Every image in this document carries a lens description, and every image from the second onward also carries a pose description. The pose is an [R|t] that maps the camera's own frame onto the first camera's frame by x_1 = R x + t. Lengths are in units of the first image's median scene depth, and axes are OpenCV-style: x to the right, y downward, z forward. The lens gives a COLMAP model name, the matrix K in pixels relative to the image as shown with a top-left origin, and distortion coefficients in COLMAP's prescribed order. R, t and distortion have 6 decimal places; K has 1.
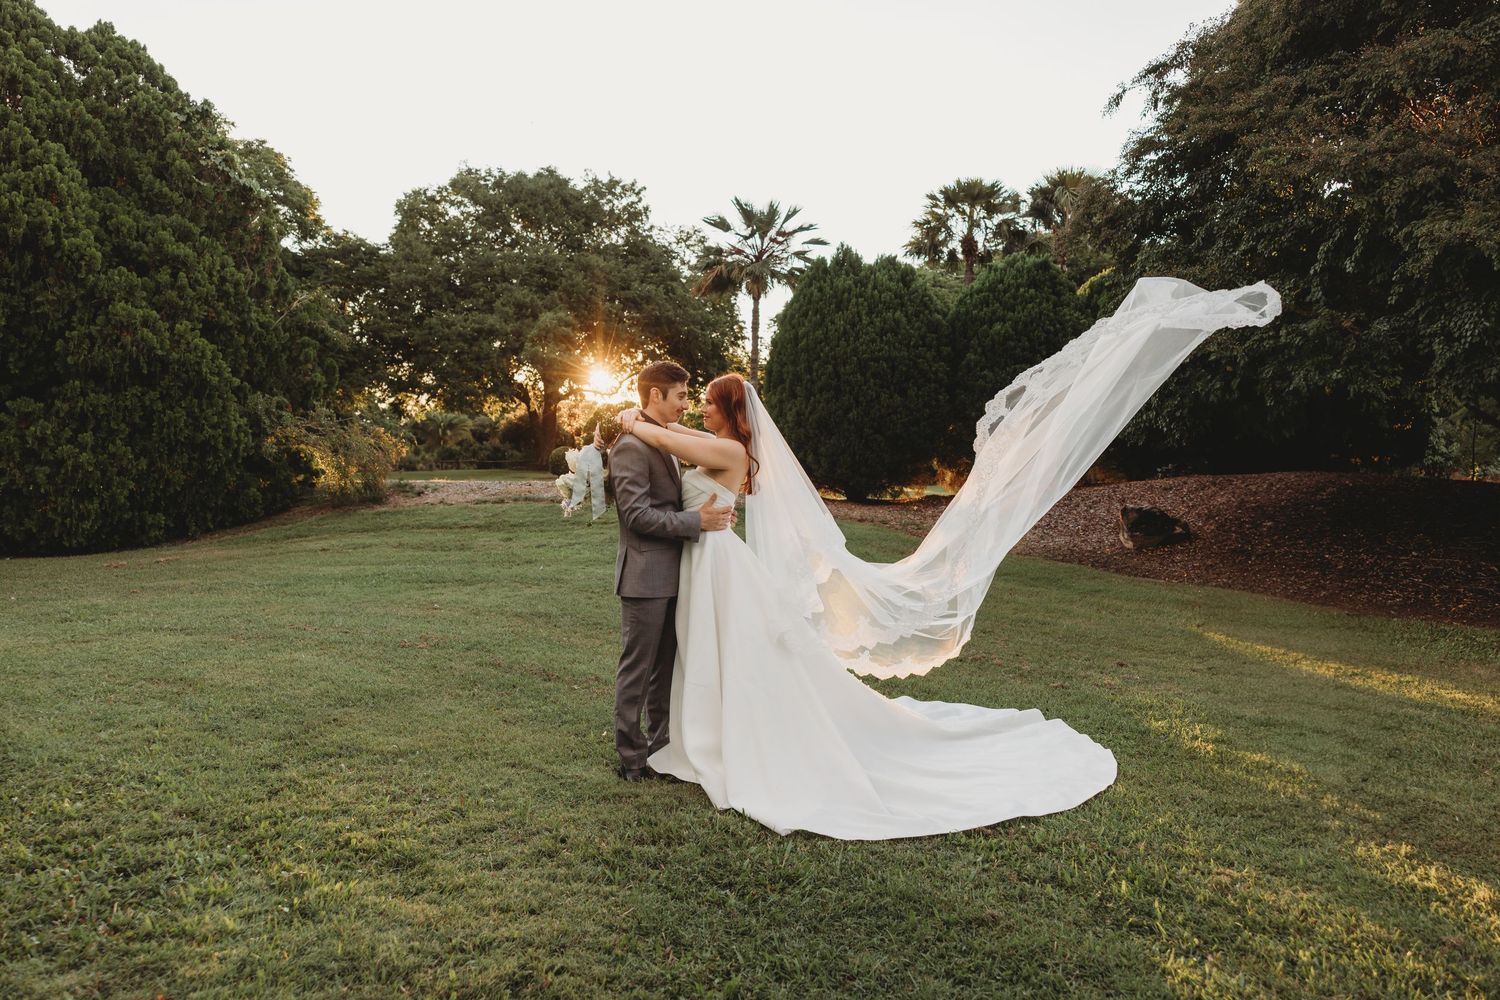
lens RADIAL K [[1180.3, 0, 733.1], [0, 1180.3, 480.1], [0, 0, 1]] dist [0.003707, -0.001290]
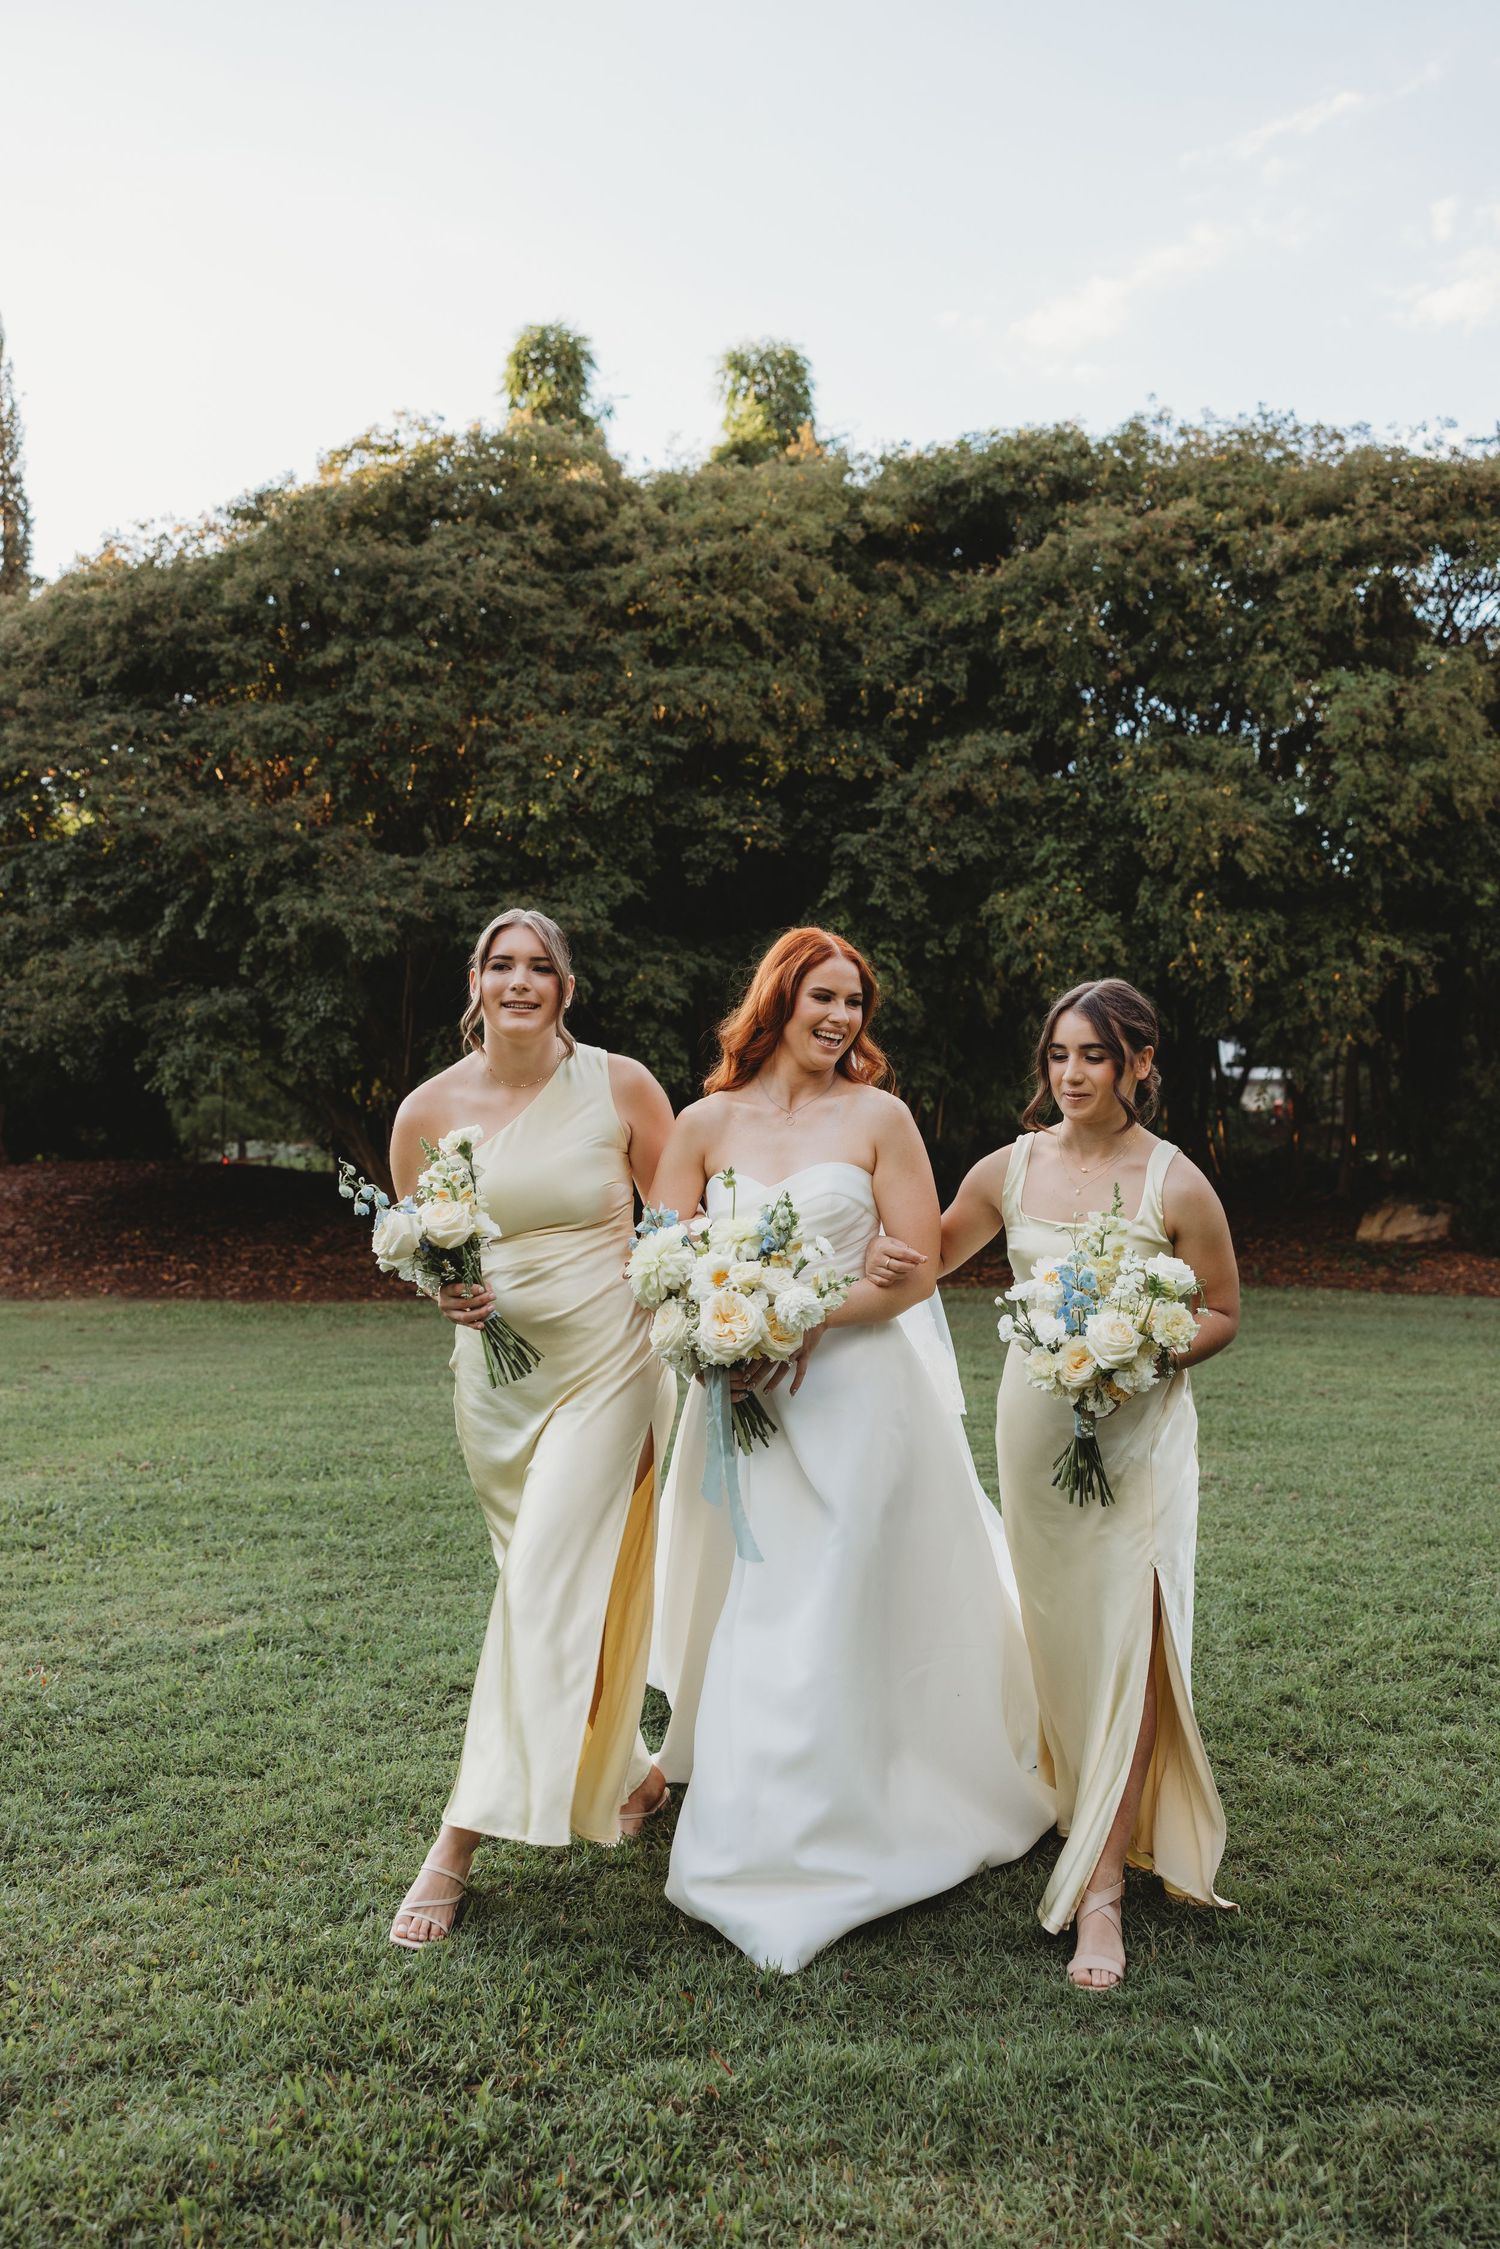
lens RADIAL K [[1932.8, 0, 718.8], [0, 1932.8, 1130.6], [0, 0, 1]] dist [-0.019526, 0.023952]
pose [[0.625087, -0.024539, 0.780169, -0.226942], [0.051415, 0.998629, -0.009785, 0.006956], [-0.778860, 0.046229, 0.625492, -0.147766]]
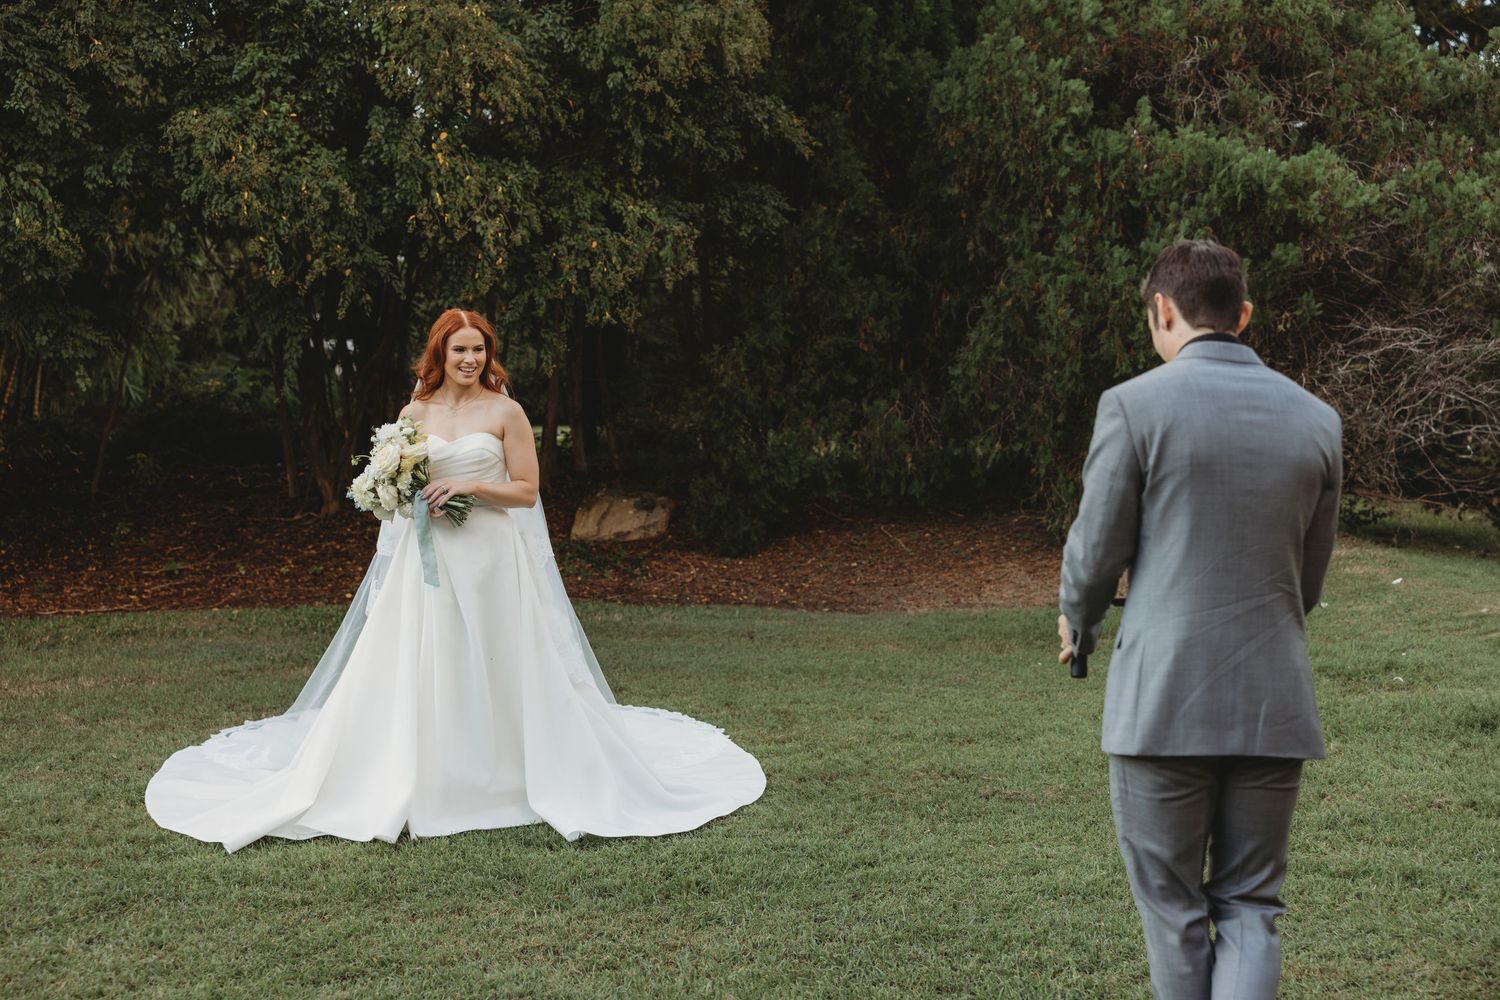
lens RADIAL K [[1778.0, 0, 768.0], [0, 1778.0, 476.7], [0, 0, 1]] dist [0.008857, 0.000000]
pose [[0.154658, -0.062567, 0.985985, -0.062270], [0.033852, 0.997742, 0.058003, -0.003392], [-0.987388, 0.024407, 0.156426, -0.006847]]
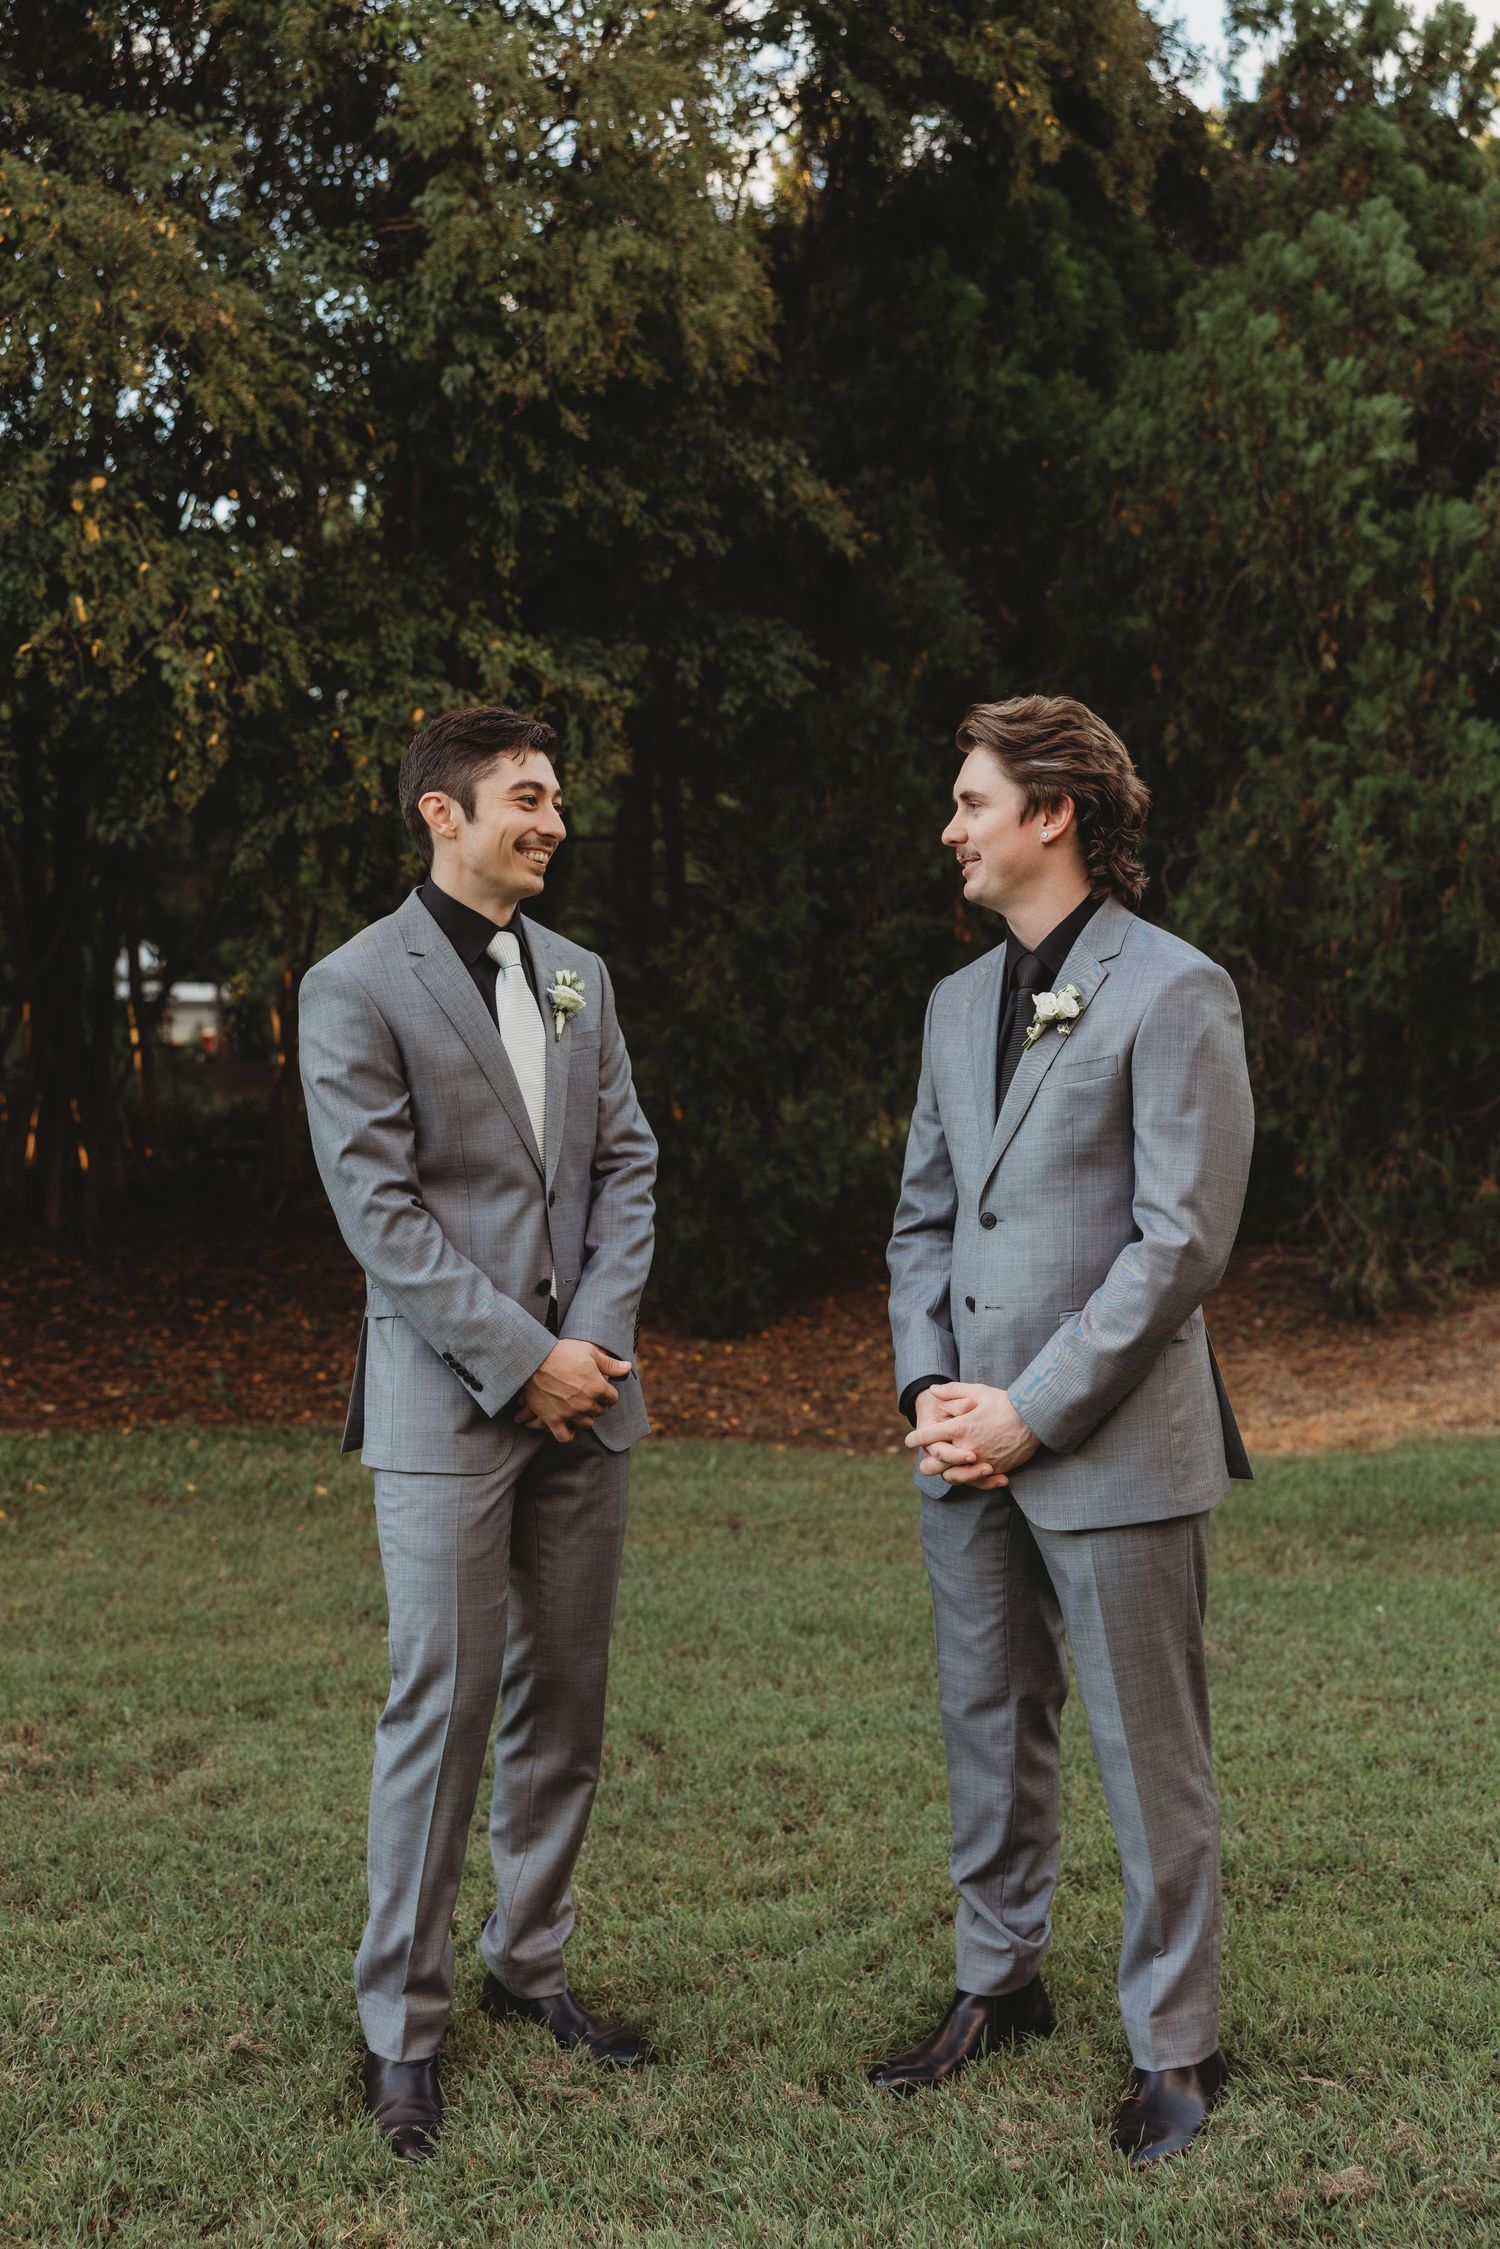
lens RADIAL K [[2513.3, 0, 724.2], [0, 2513.3, 1127.2], [0, 0, 1]] dist [-0.006513, 0.000000]
pose [[0.187869, -0.042179, 0.981288, 0.136108], [0.039475, 0.998595, 0.035366, 0.007784], [-0.981400, 0.032092, 0.189270, 0.017948]]
